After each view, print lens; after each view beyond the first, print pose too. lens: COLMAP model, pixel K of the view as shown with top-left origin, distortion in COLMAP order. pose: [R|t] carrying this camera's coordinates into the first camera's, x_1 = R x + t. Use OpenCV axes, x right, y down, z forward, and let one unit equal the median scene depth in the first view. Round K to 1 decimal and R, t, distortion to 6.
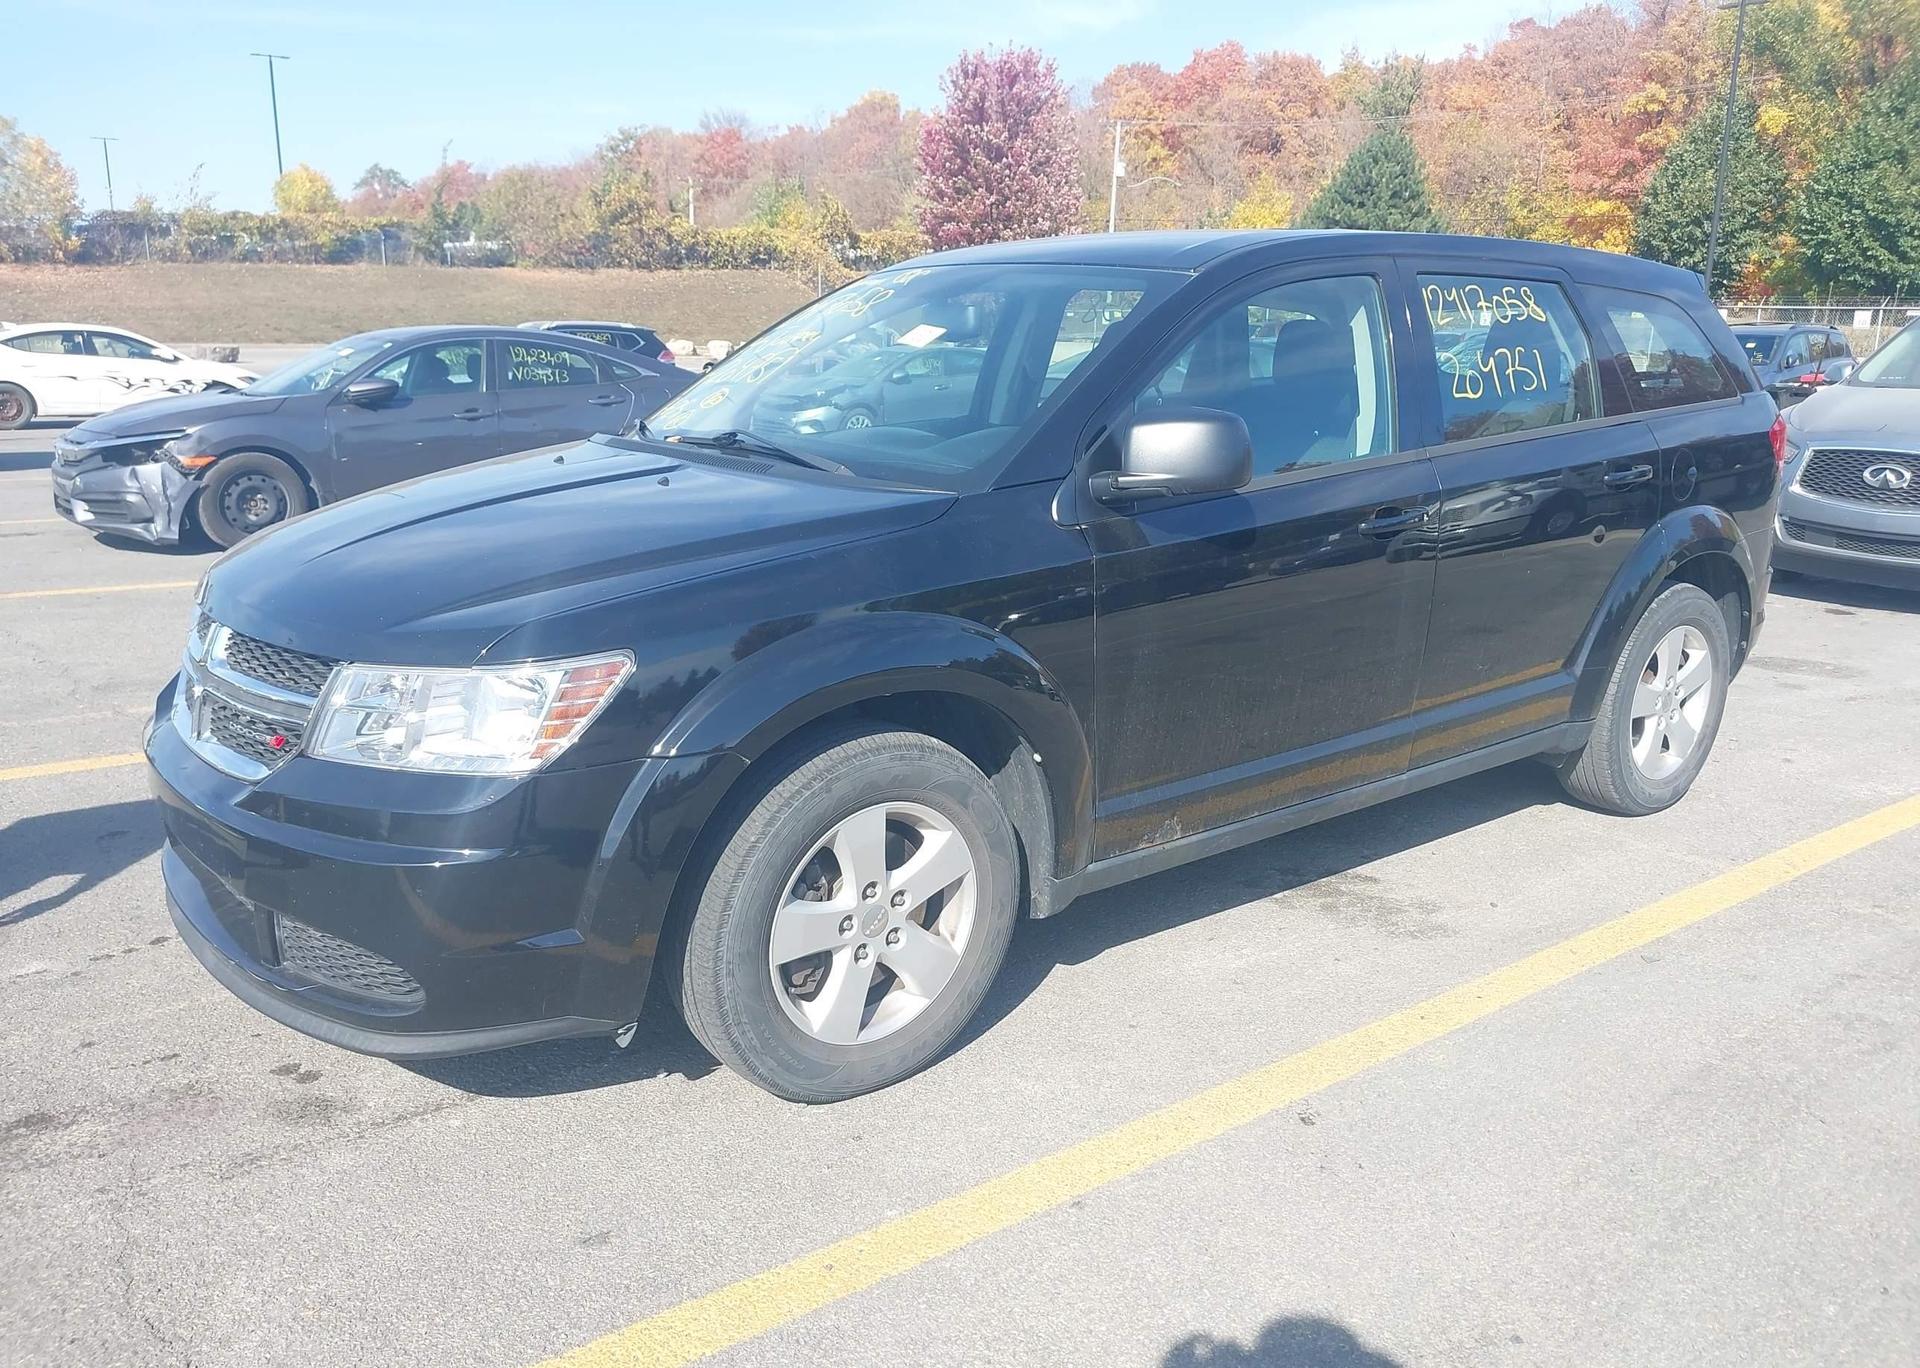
lens RADIAL K [[1525.1, 0, 987.7], [0, 1525.1, 697.6], [0, 0, 1]] dist [0.030086, -0.044778]
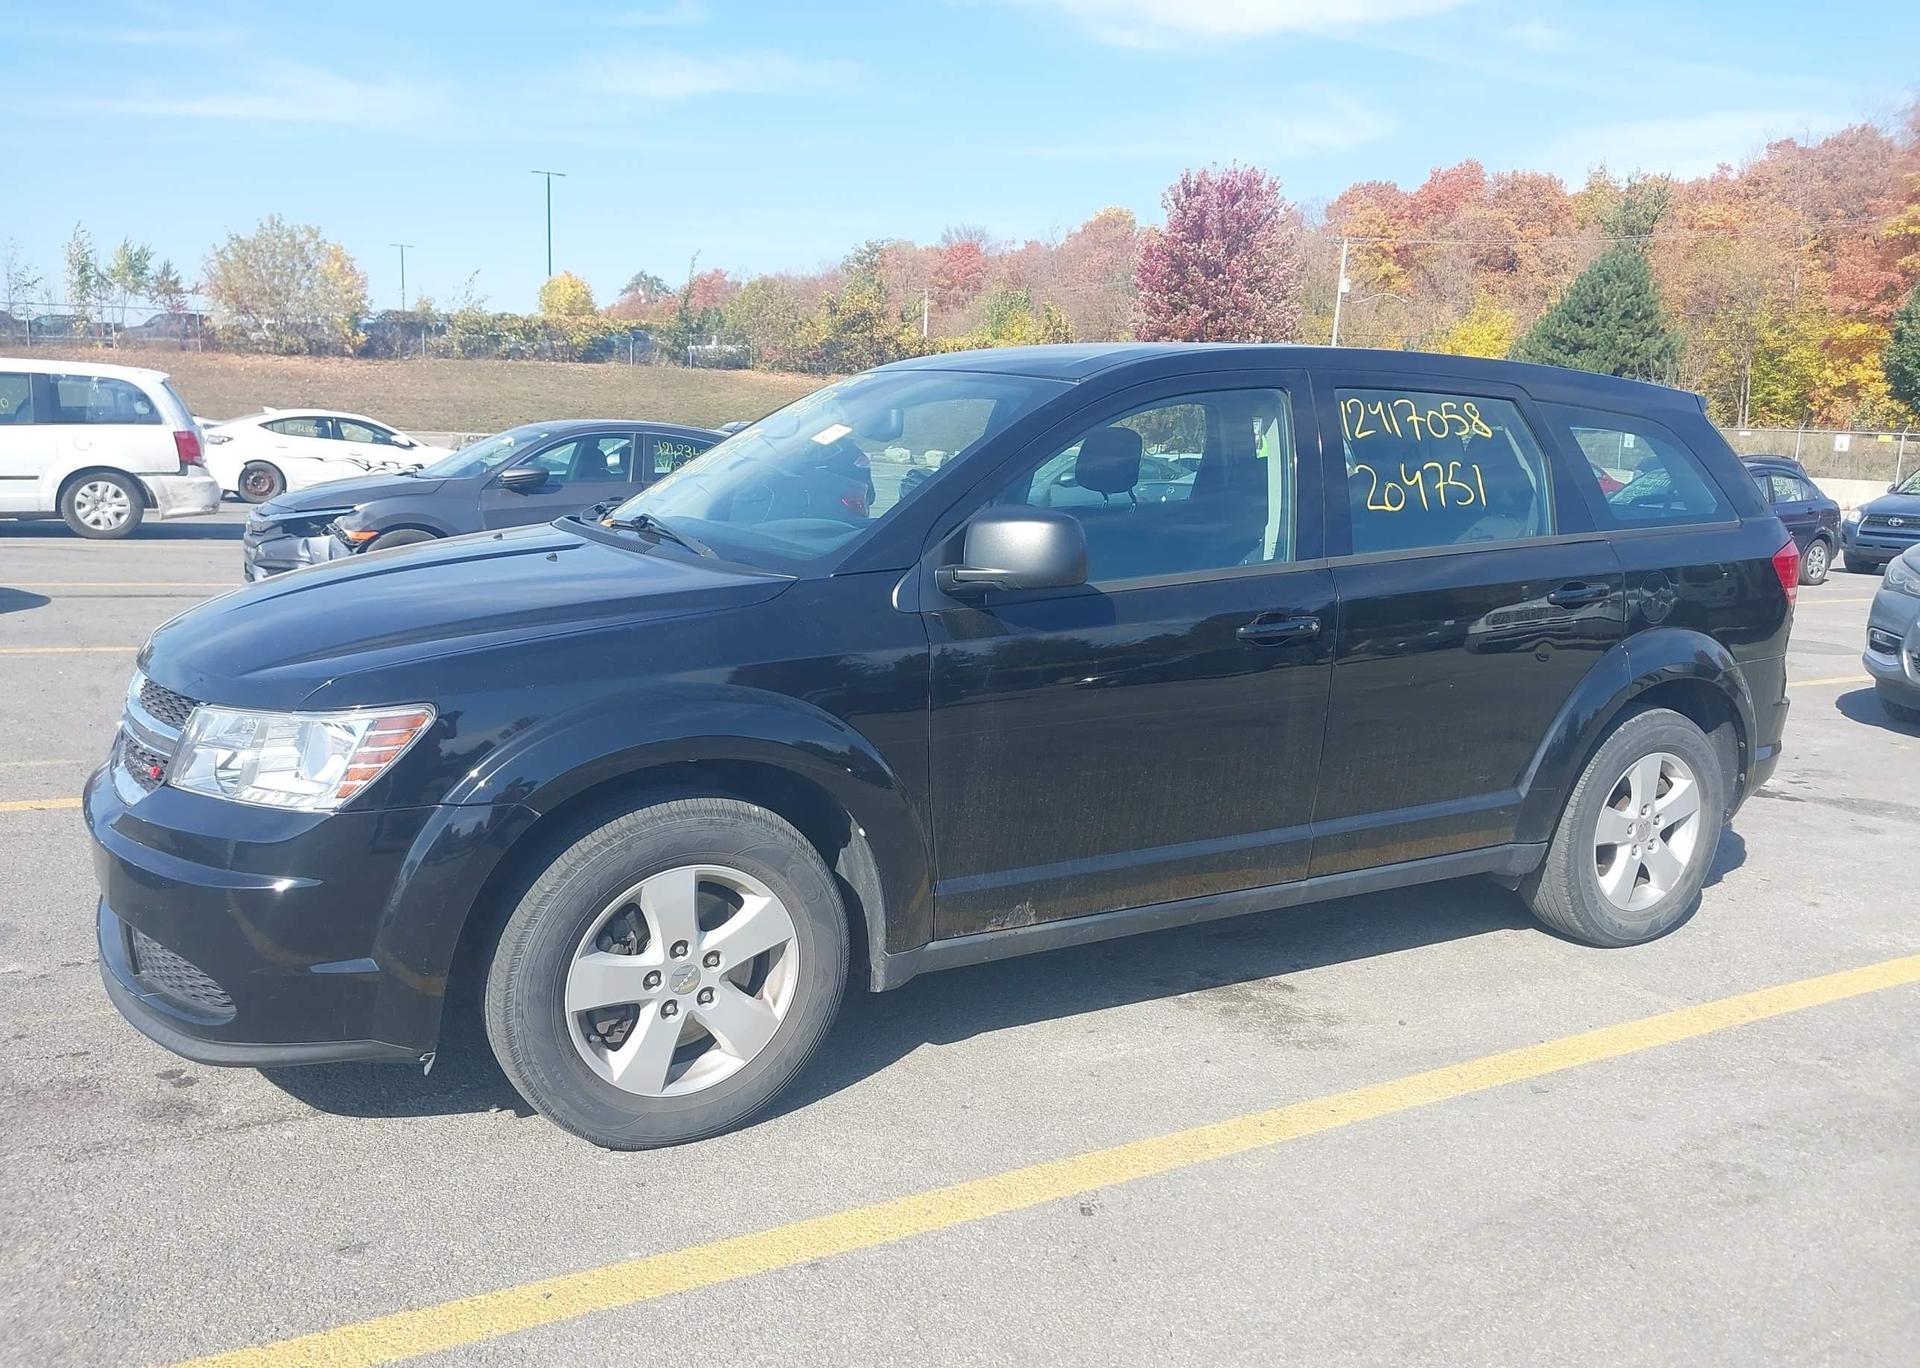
lens RADIAL K [[1525.1, 0, 998.7], [0, 1525.1, 699.2], [0, 0, 1]] dist [0.030086, -0.044778]
pose [[0.988610, 0.051083, -0.141563, 0.200655], [-0.060371, 0.996242, -0.062108, 0.005422], [0.137859, 0.069947, 0.987979, -0.017092]]
